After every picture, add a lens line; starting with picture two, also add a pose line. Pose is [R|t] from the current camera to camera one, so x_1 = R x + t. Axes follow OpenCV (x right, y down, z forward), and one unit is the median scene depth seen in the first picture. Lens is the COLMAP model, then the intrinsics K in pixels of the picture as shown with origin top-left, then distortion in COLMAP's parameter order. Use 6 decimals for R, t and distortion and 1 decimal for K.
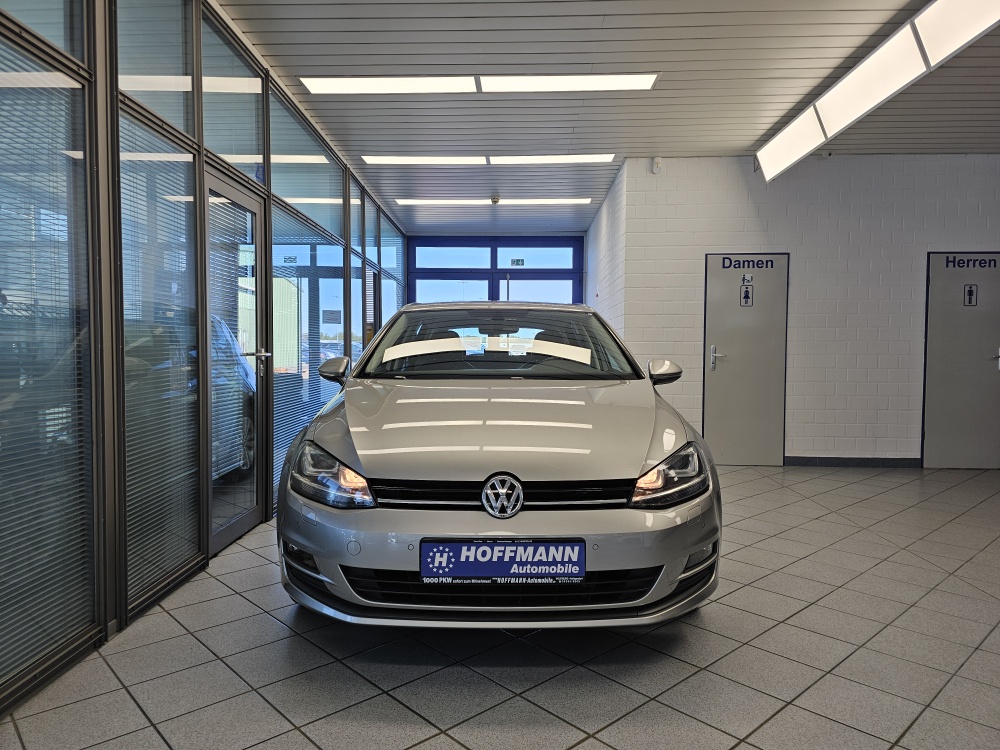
lens RADIAL K [[687.1, 0, 501.2], [0, 687.1, 380.2], [0, 0, 1]] dist [0.041972, -0.047467]
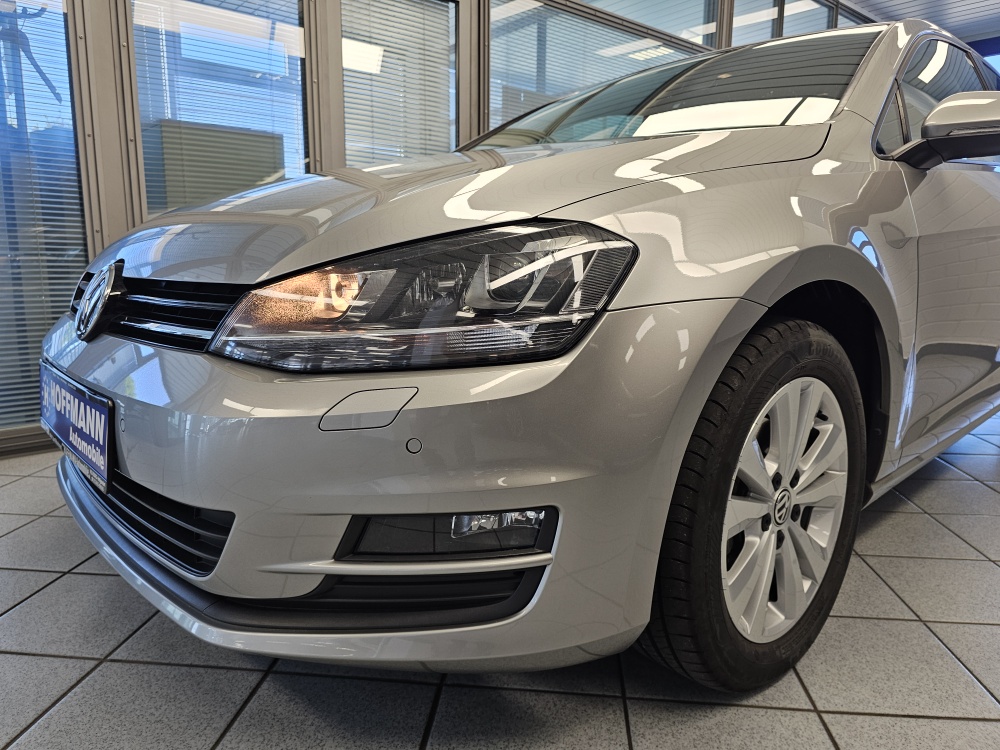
lens RADIAL K [[674.4, 0, 498.2], [0, 674.4, 370.1], [0, 0, 1]] dist [-0.009245, -0.001829]
pose [[0.657534, 0.124211, -0.743115, 0.575357], [-0.044434, 0.990993, 0.126327, 0.134746], [0.752113, -0.050045, 0.657131, 0.851365]]
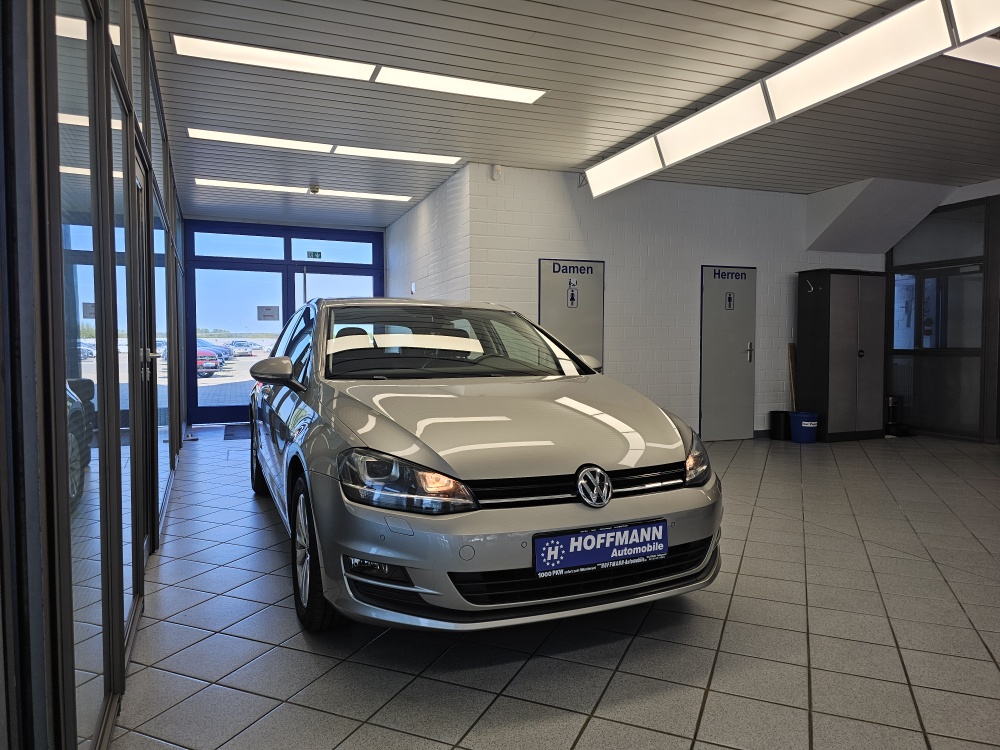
lens RADIAL K [[684.8, 0, 503.0], [0, 684.8, 376.1], [0, 0, 1]] dist [0.058445, -0.057212]
pose [[0.913333, -0.023343, 0.406545, -0.529618], [0.023181, 0.999717, 0.005324, -0.010428], [-0.406554, 0.004561, 0.913615, 0.084837]]
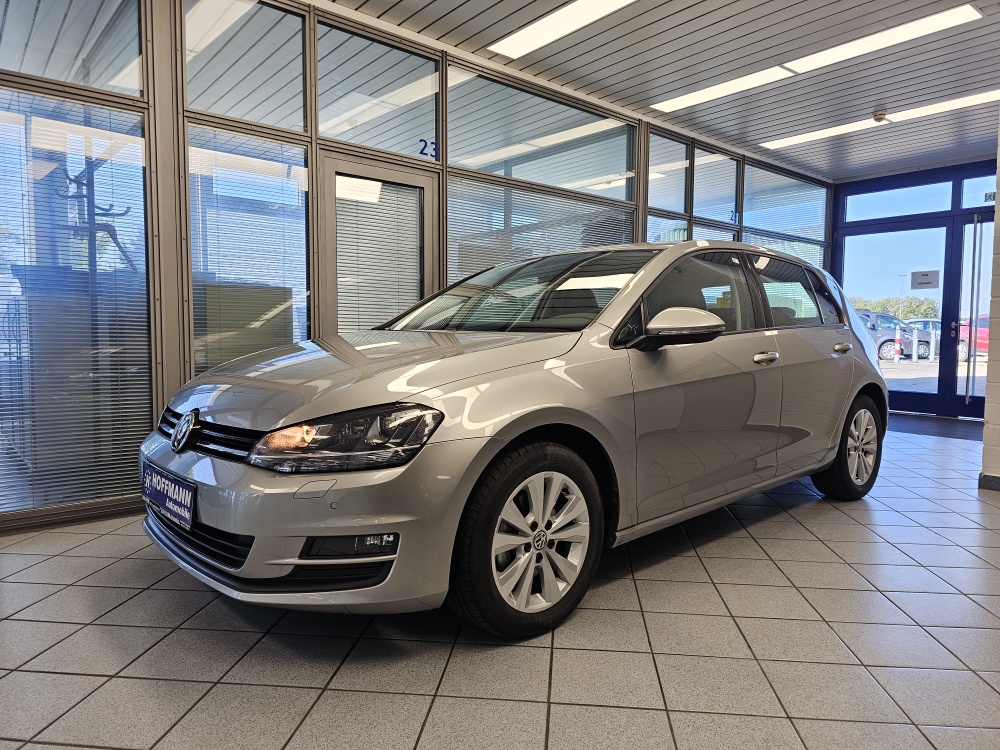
lens RADIAL K [[684.8, 0, 503.0], [0, 684.8, 376.1], [0, 0, 1]] dist [0.058445, -0.057212]
pose [[0.644436, 0.053677, -0.762772, 1.028623], [-0.042060, 0.998511, 0.034731, 0.030855], [0.763500, 0.009700, 0.645735, 0.672317]]
